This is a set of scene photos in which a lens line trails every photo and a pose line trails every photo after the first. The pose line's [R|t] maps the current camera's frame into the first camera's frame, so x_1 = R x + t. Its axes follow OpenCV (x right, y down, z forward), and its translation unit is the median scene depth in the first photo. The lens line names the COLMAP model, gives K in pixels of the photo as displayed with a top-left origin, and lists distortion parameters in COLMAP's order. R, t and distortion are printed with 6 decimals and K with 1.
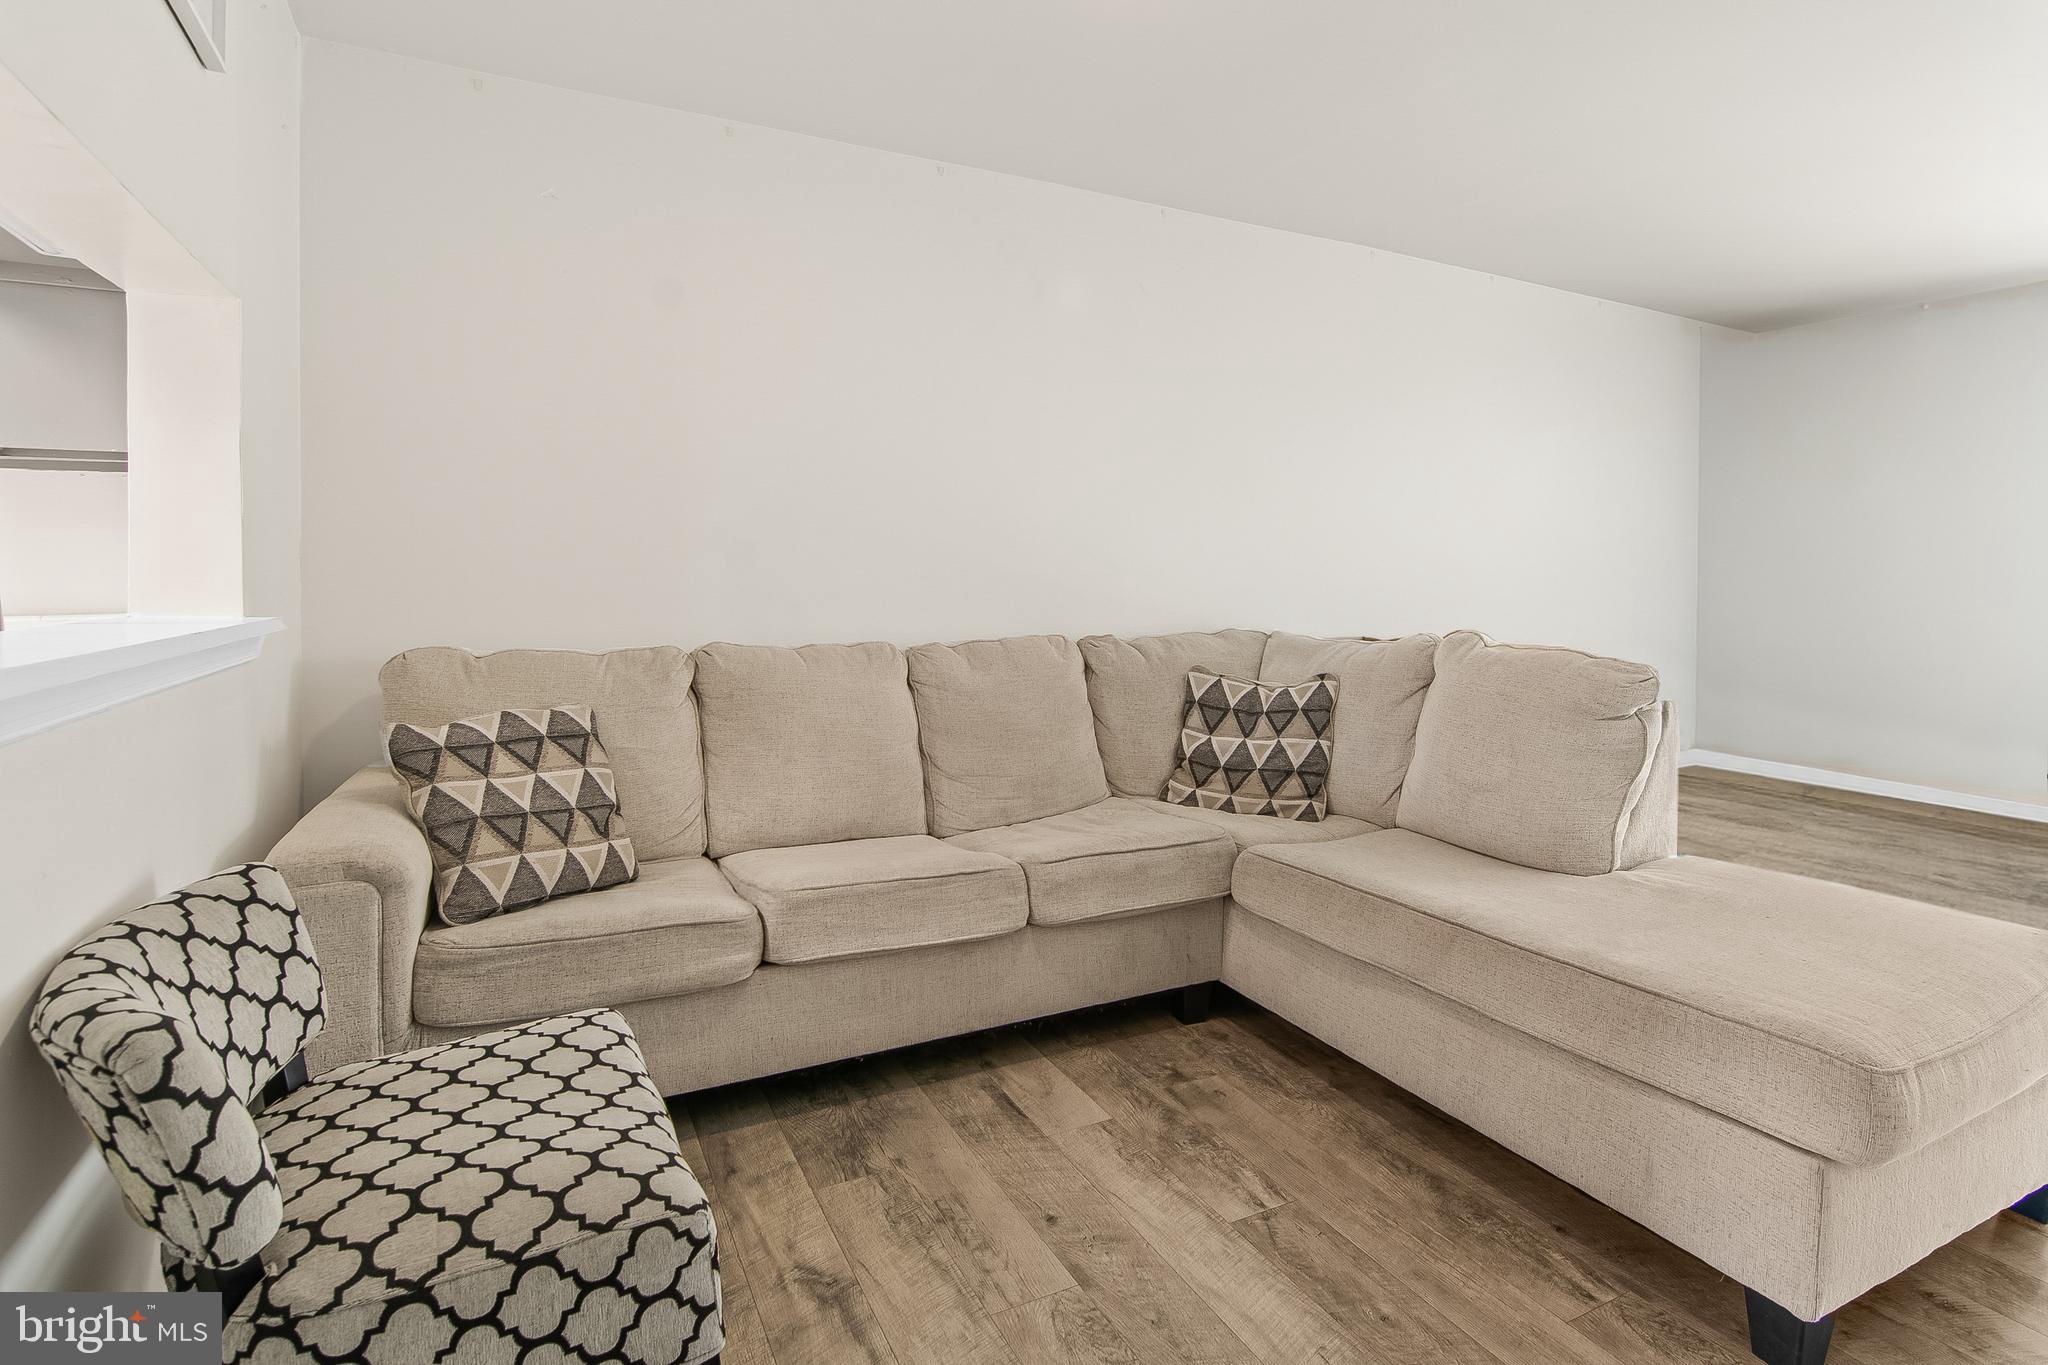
lens RADIAL K [[1028.1, 0, 1015.8], [0, 1028.1, 596.2], [0, 0, 1]] dist [0.019747, -0.011342]
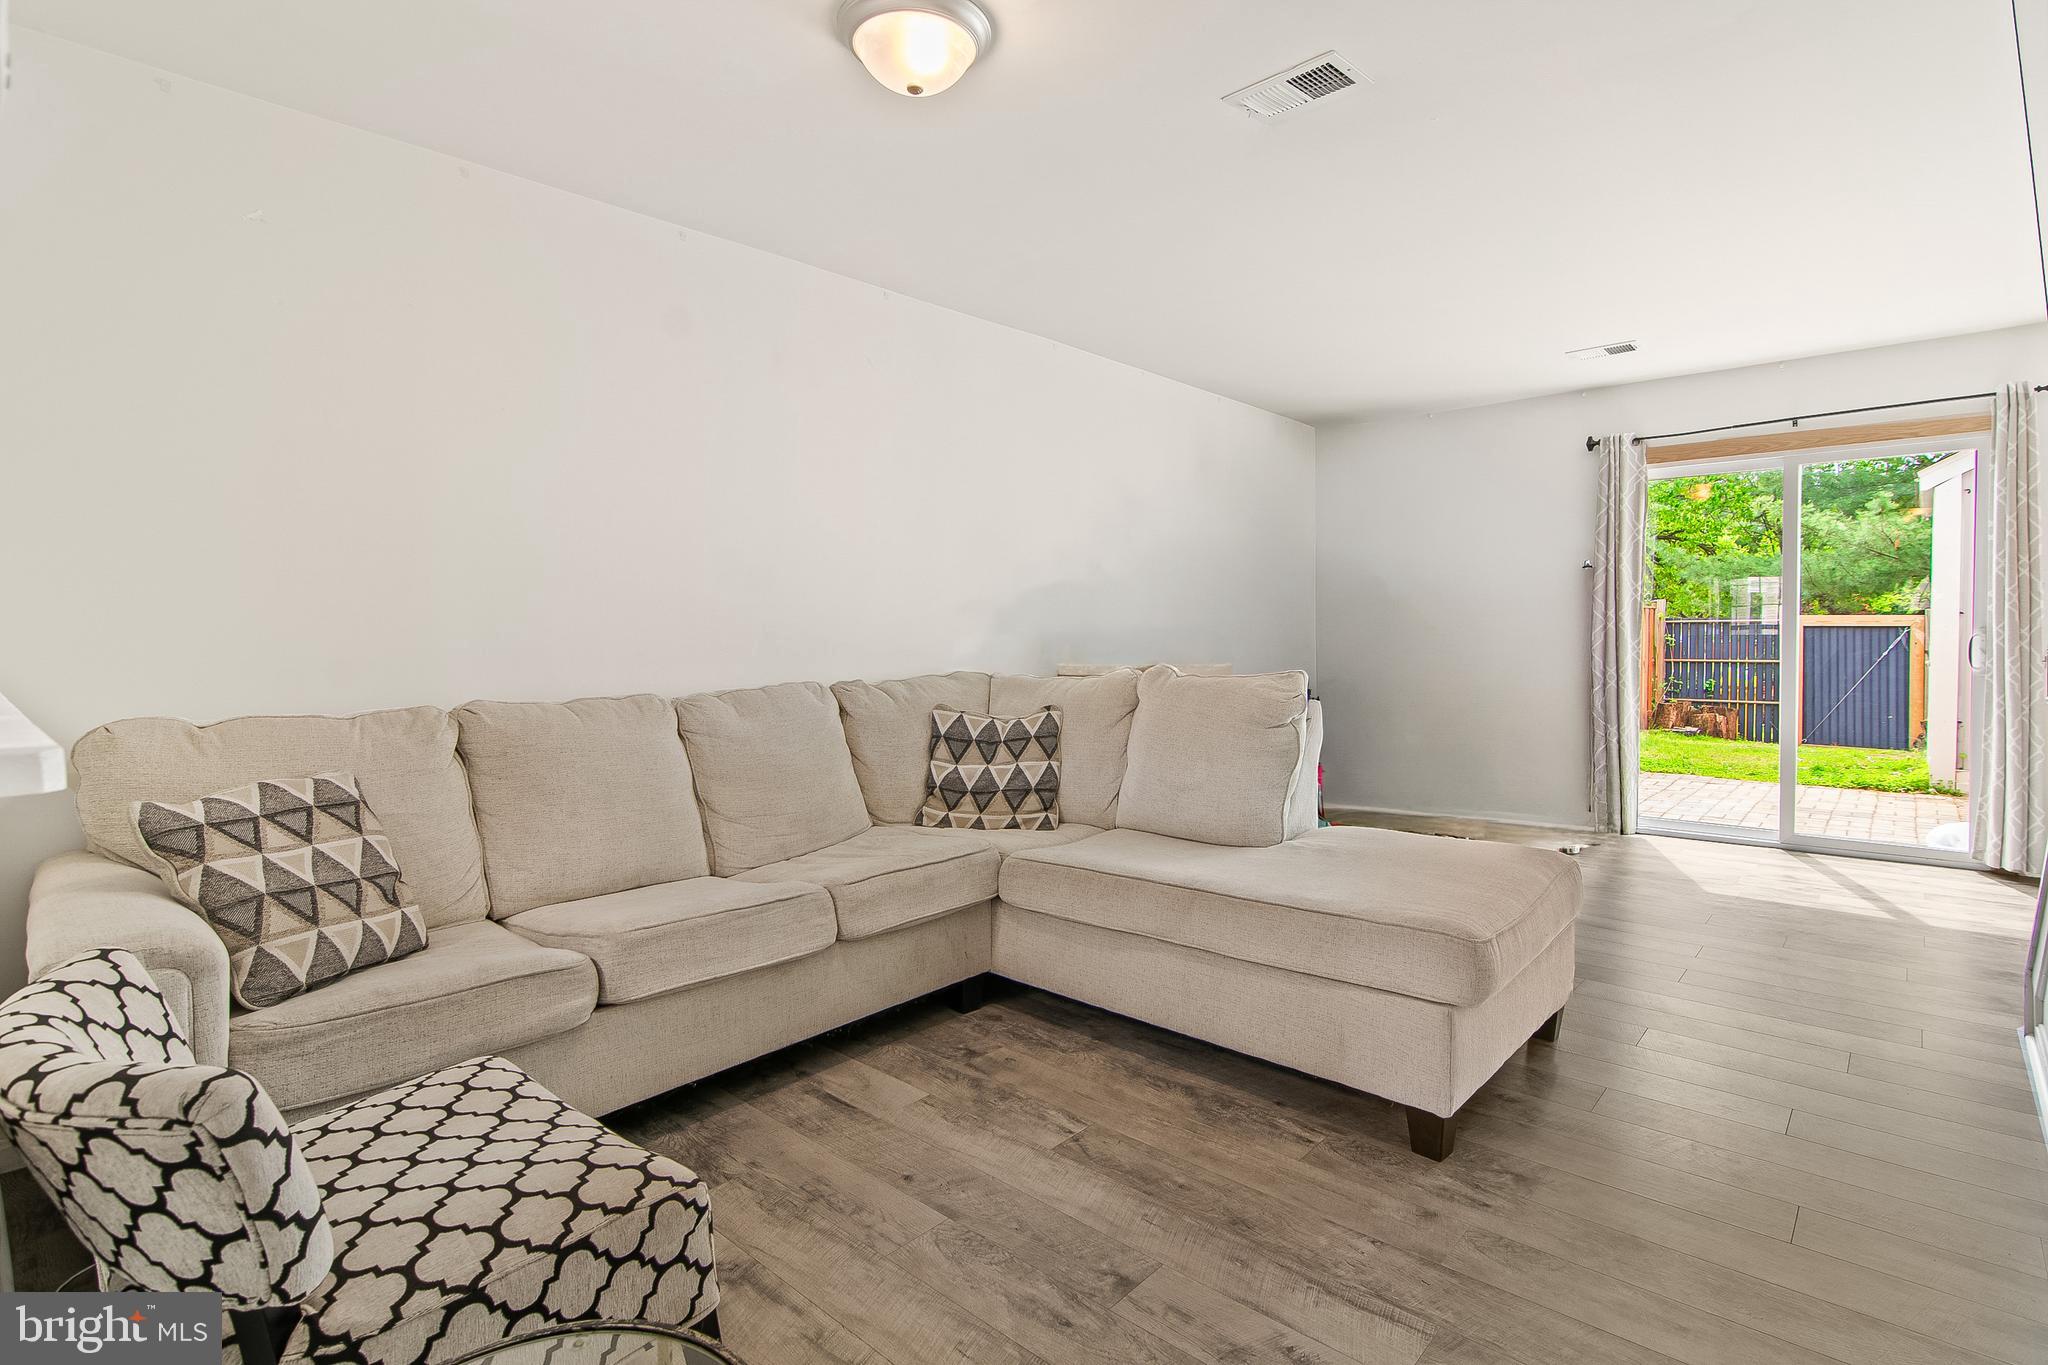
lens RADIAL K [[998.8, 0, 1029.7], [0, 998.8, 634.5], [0, 0, 1]] dist [0.014189, -0.001224]
pose [[0.935361, -0.020350, 0.353109, -0.191134], [0.024751, 0.999662, -0.007950, 0.004116], [-0.352828, 0.016176, 0.935548, -0.096328]]
